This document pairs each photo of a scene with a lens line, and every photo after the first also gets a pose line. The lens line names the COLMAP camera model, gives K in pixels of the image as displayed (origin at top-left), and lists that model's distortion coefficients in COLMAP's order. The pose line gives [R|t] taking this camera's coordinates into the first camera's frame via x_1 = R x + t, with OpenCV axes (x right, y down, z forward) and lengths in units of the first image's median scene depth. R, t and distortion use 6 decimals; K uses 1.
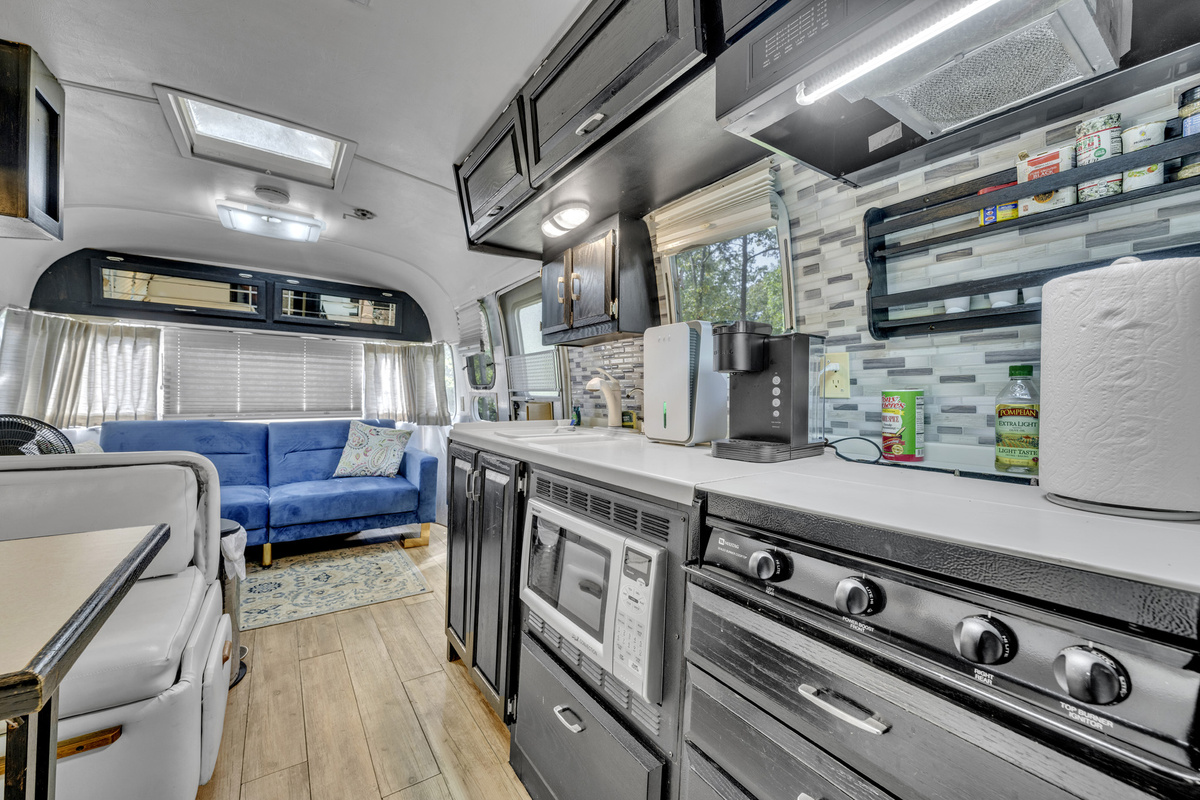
lens RADIAL K [[471.3, 0, 600.0], [0, 471.3, 403.2], [0, 0, 1]] dist [-0.001631, -0.000101]
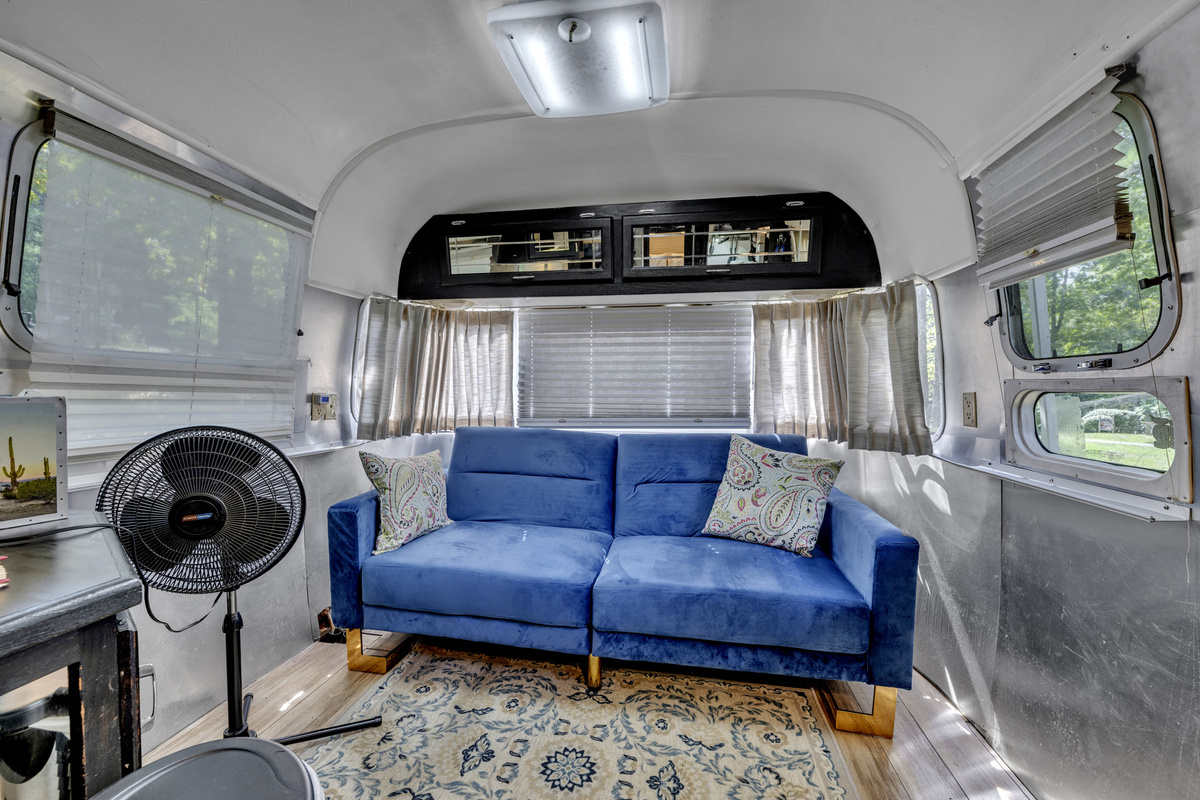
lens RADIAL K [[471.3, 0, 599.1], [0, 471.3, 404.4], [0, 0, 1]] dist [-0.001631, -0.000101]
pose [[0.709430, 0.005699, -0.704753, -0.256572], [-0.002732, 0.999982, 0.005336, -0.004935], [0.704771, -0.001860, 0.709432, 0.515321]]
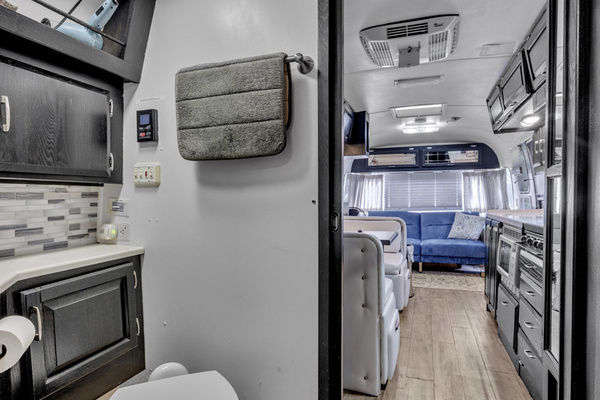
lens RADIAL K [[354.8, 0, 302.3], [0, 354.8, 205.3], [0, 0, 1]] dist [-0.002994, 0.001468]
pose [[0.590256, -0.008838, -0.807168, 0.332667], [0.009037, 0.999950, -0.004340, 0.011090], [0.807166, -0.004732, 0.590306, -0.459294]]
